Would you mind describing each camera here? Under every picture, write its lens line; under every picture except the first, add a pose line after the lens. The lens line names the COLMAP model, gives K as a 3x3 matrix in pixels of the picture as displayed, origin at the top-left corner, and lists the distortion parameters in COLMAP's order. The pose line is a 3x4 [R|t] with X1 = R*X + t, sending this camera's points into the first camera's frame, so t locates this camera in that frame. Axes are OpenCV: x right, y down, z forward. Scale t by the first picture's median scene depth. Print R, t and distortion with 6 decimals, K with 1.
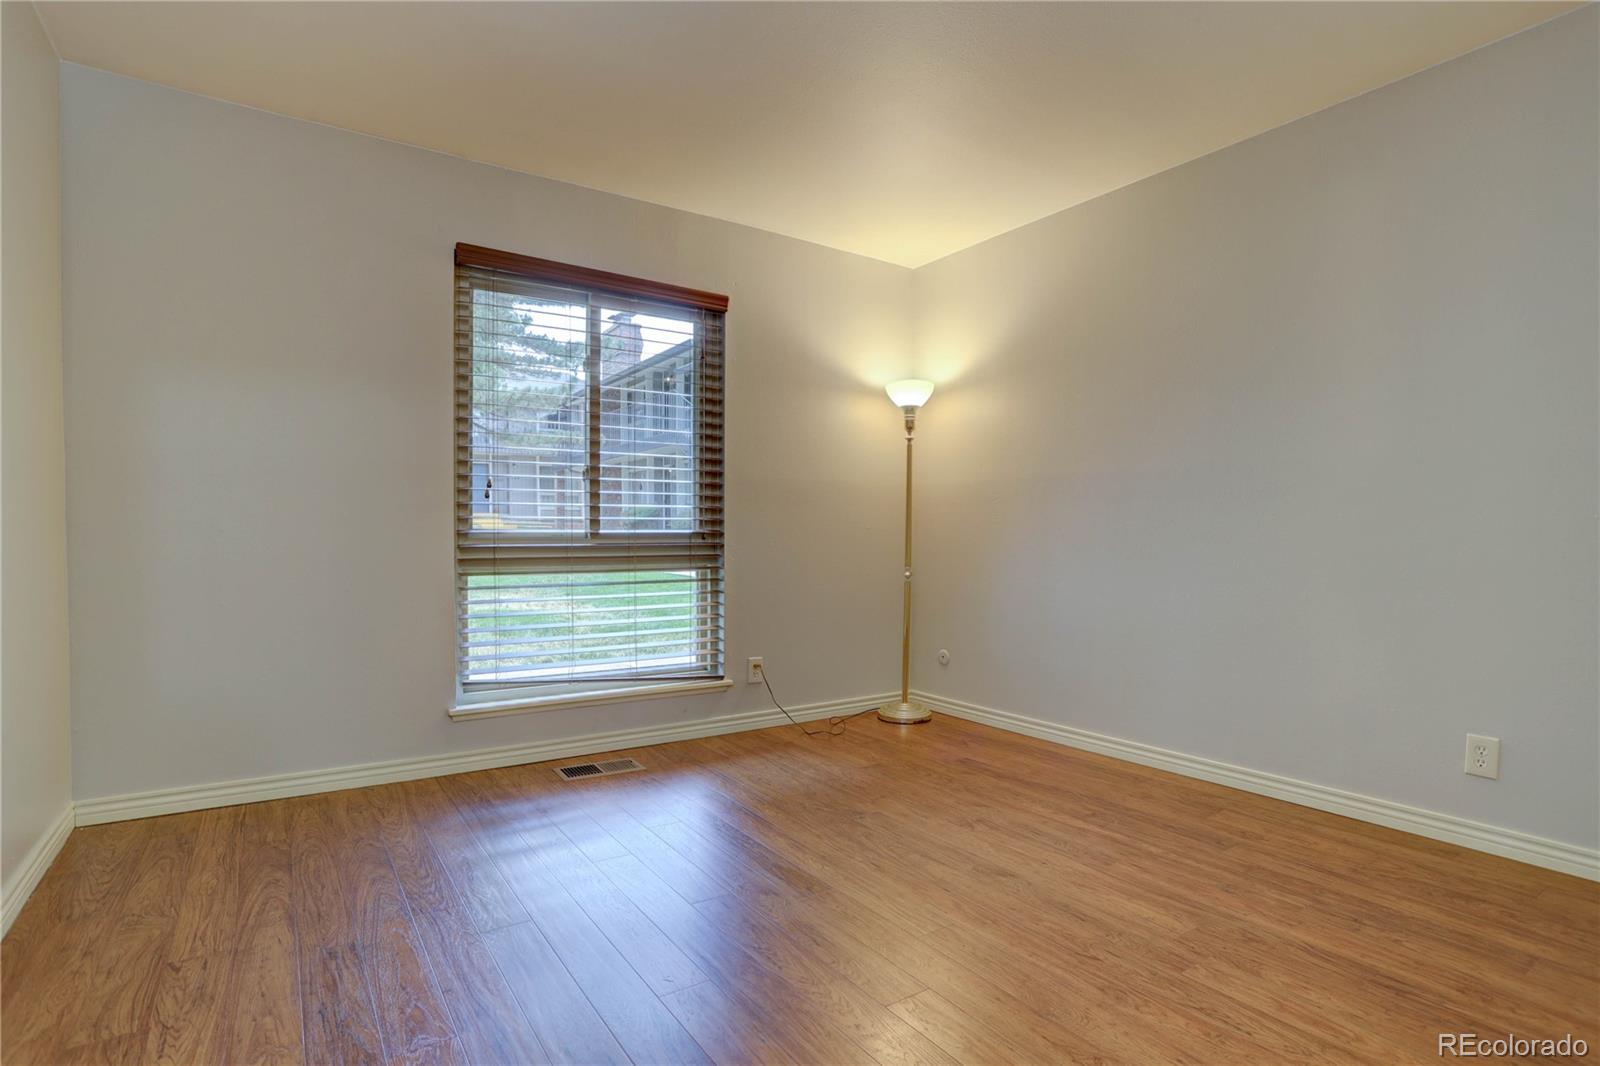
lens RADIAL K [[800.5, 0, 807.0], [0, 800.5, 535.3], [0, 0, 1]] dist [-0.059333, 0.024811]
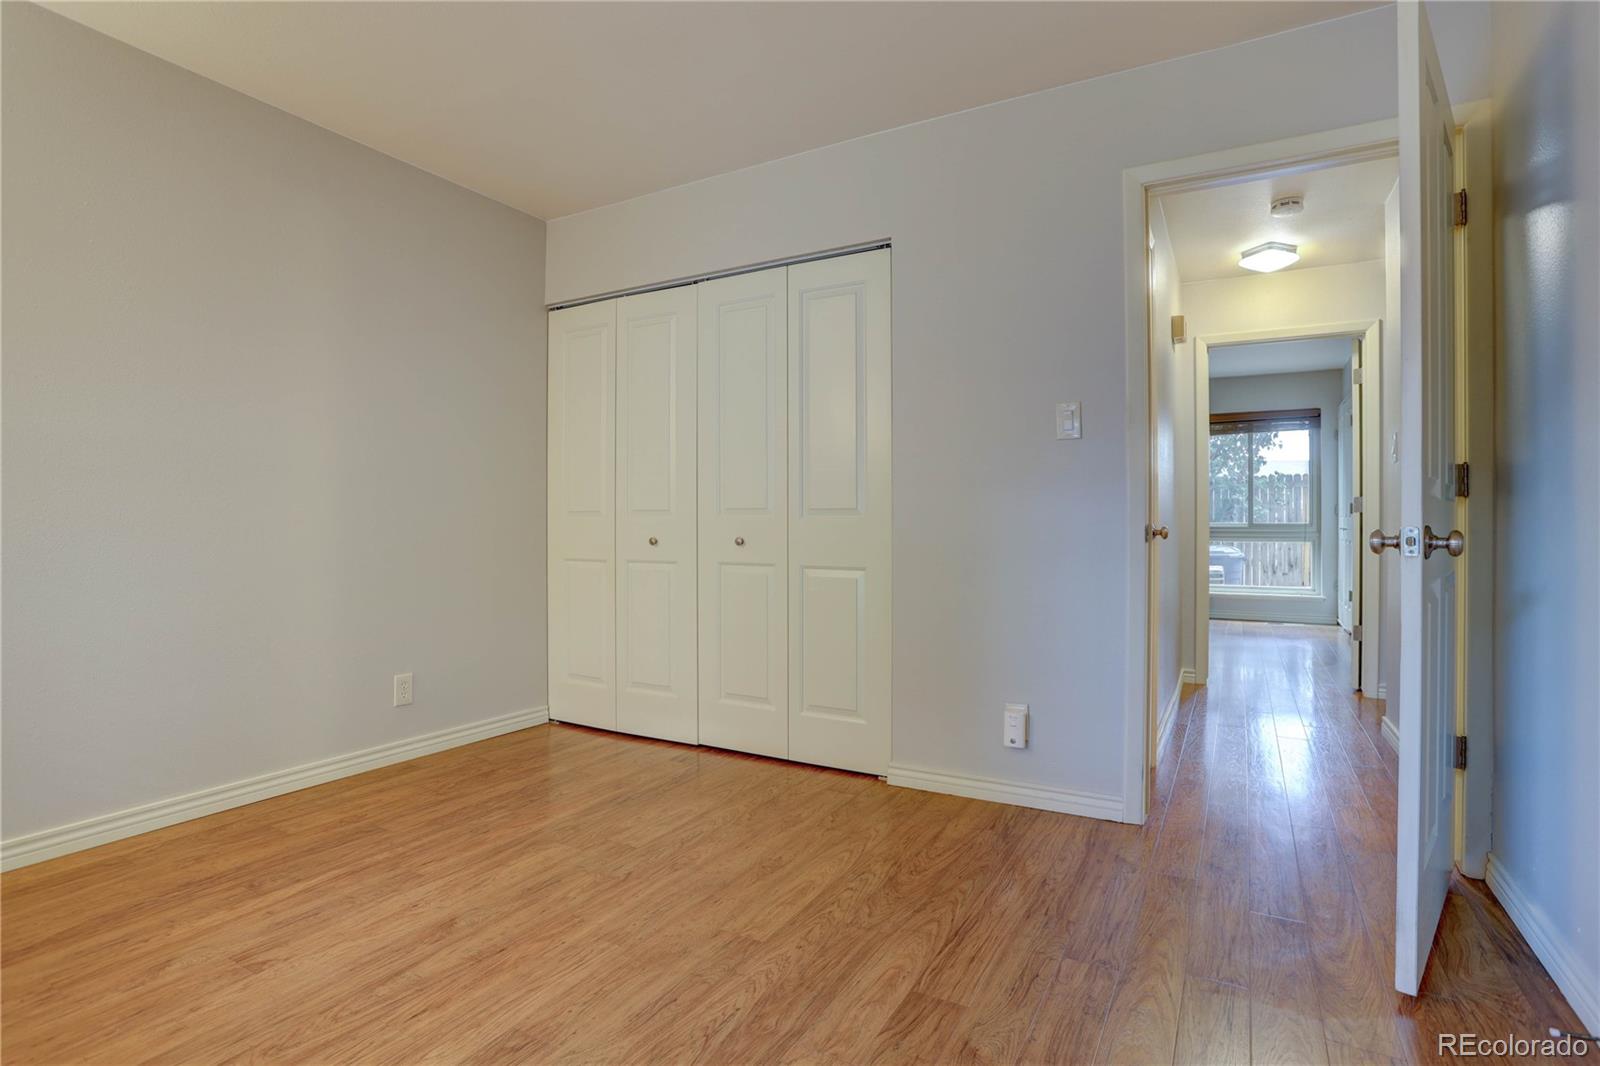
lens RADIAL K [[800.5, 0, 807.5], [0, 800.5, 527.2], [0, 0, 1]] dist [-0.059333, 0.024811]
pose [[-0.439308, -0.005438, 0.898320, -0.634779], [0.003073, 0.999967, 0.007557, 0.001869], [-0.898331, 0.006080, -0.439276, 0.977355]]
